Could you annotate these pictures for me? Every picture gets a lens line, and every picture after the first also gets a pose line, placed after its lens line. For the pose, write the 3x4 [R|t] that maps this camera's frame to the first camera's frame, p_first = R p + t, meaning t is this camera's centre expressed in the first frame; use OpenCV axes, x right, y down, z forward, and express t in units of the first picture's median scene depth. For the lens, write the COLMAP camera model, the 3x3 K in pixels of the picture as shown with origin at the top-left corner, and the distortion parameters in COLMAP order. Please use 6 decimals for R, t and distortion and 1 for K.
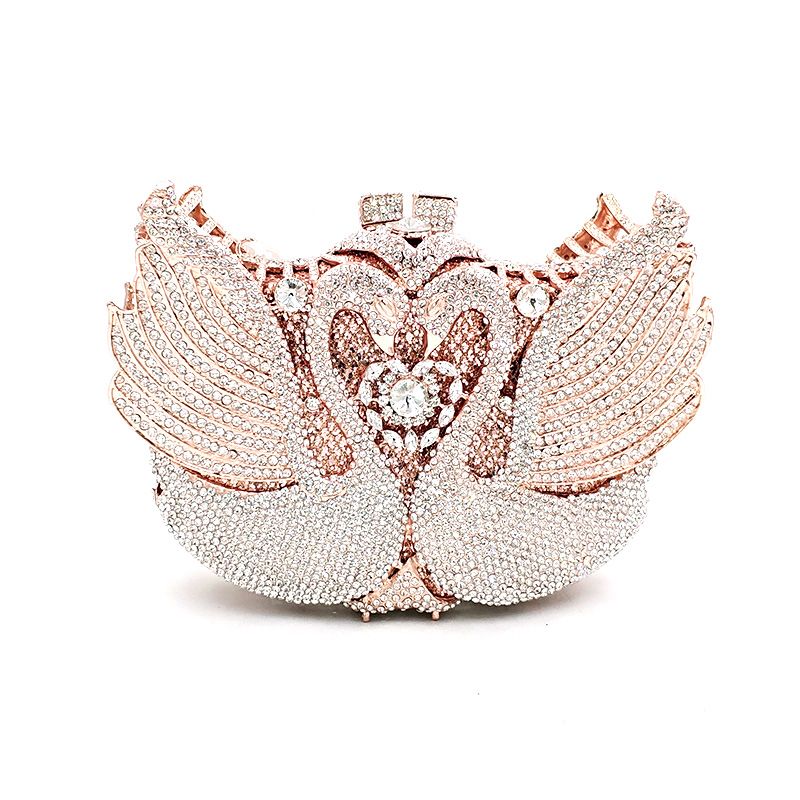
lens RADIAL K [[869.2, 0, 382.6], [0, 869.2, 371.5], [0, 0, 1]] dist [0.172567, 0.000000]
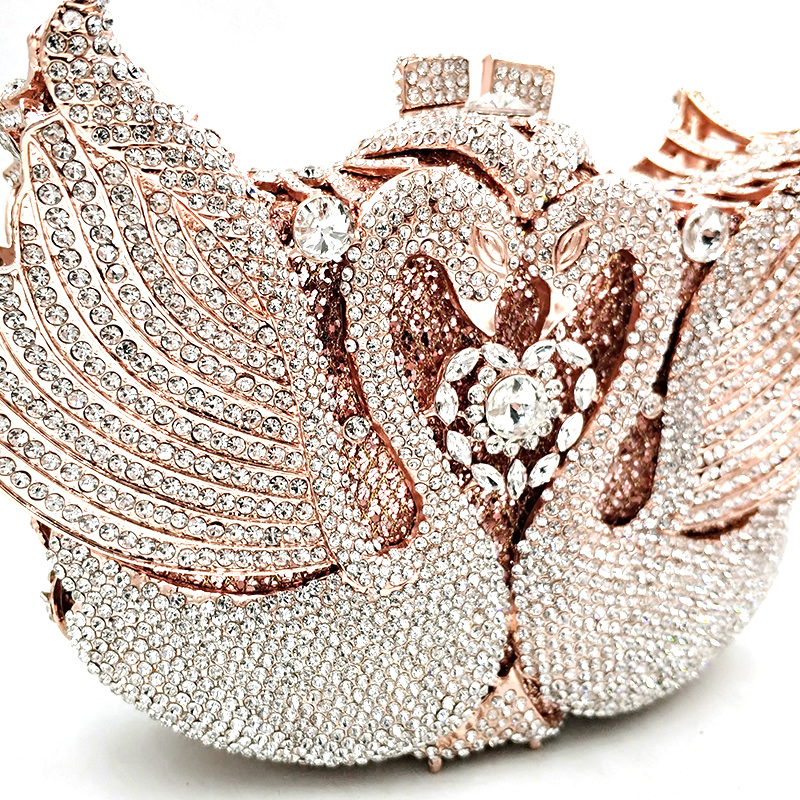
lens RADIAL K [[869.2, 0, 382.3], [0, 869.2, 389.4], [0, 0, 1]] dist [0.172567, 0.000000]
pose [[0.971602, -0.059492, 0.229021, -0.191740], [0.046542, 0.997019, 0.061541, -0.021483], [-0.231999, -0.049134, 0.971474, 0.453024]]
